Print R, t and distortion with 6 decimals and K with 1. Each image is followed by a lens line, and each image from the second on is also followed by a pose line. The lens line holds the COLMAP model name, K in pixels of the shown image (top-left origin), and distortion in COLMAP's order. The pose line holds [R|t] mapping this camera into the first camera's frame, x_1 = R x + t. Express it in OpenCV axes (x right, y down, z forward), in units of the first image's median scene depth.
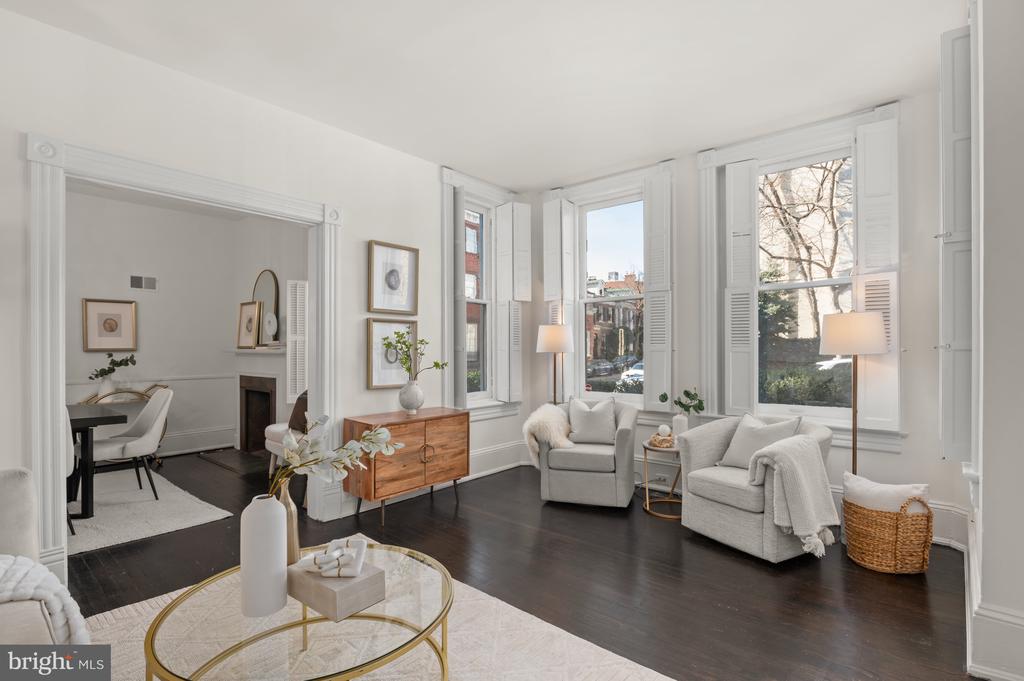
lens RADIAL K [[491.4, 0, 505.2], [0, 491.4, 345.9], [0, 0, 1]] dist [-0.001165, 0.000277]
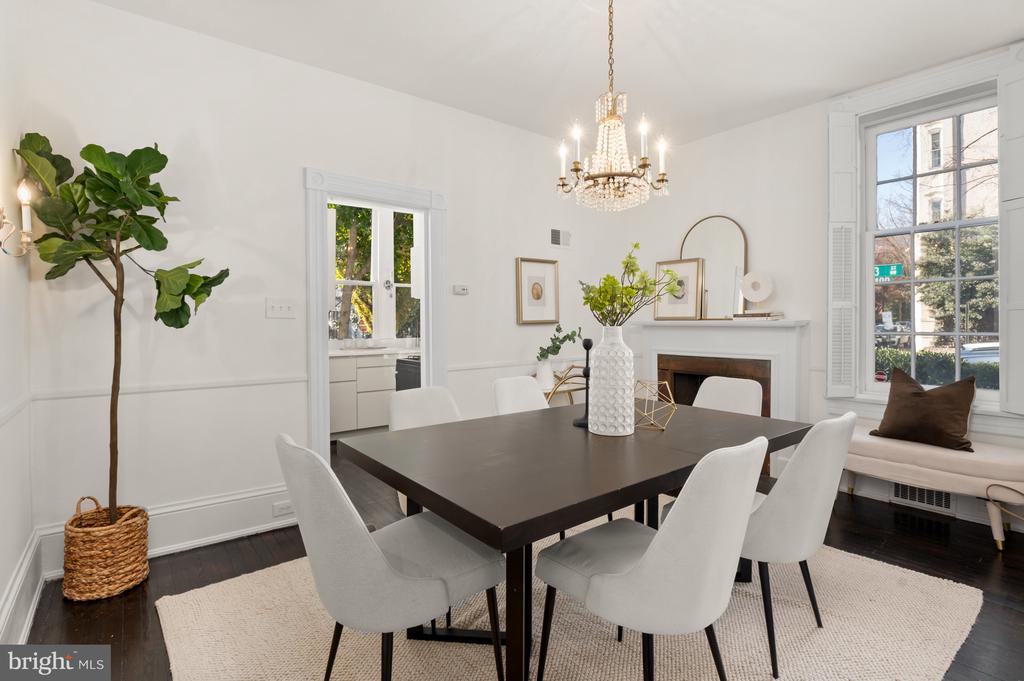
lens RADIAL K [[500.5, 0, 529.5], [0, 500.5, 341.0], [0, 0, 1]] dist [-0.001970, 0.000213]
pose [[0.985182, 0.002188, -0.171496, -0.816023], [0.005143, 0.999092, 0.042296, 0.004524], [0.171433, -0.042551, 0.984276, 0.235633]]
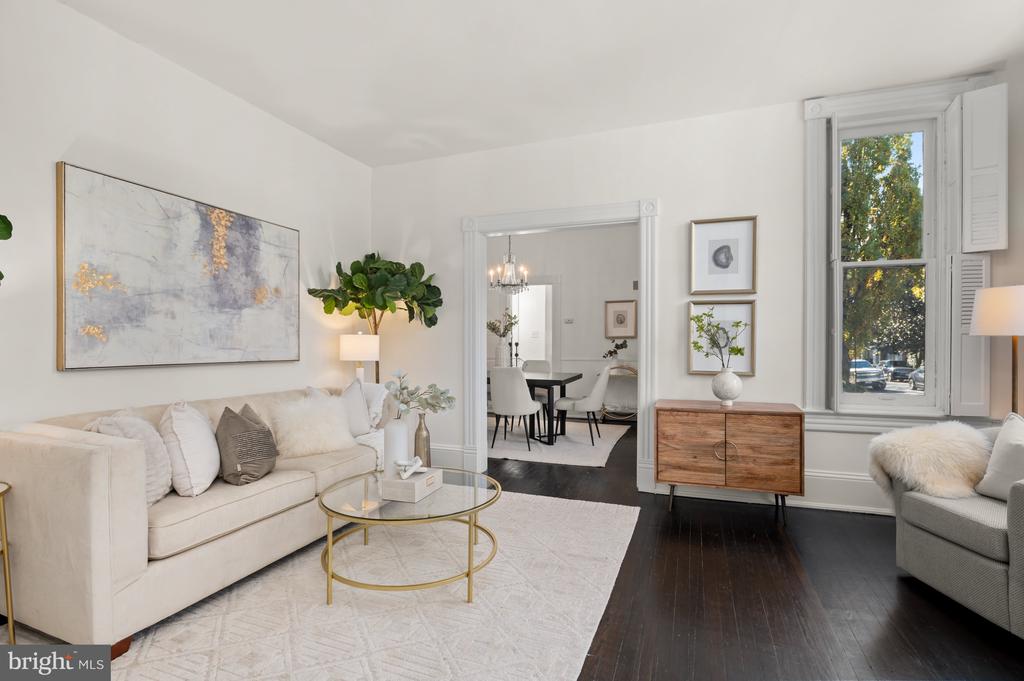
lens RADIAL K [[500.5, 0, 529.5], [0, 500.5, 341.0], [0, 0, 1]] dist [-0.001970, 0.000213]
pose [[0.353882, 0.000079, -0.935290, 0.497592], [0.006973, 0.999972, 0.002723, 0.016162], [0.935264, -0.007486, 0.353872, 0.321692]]
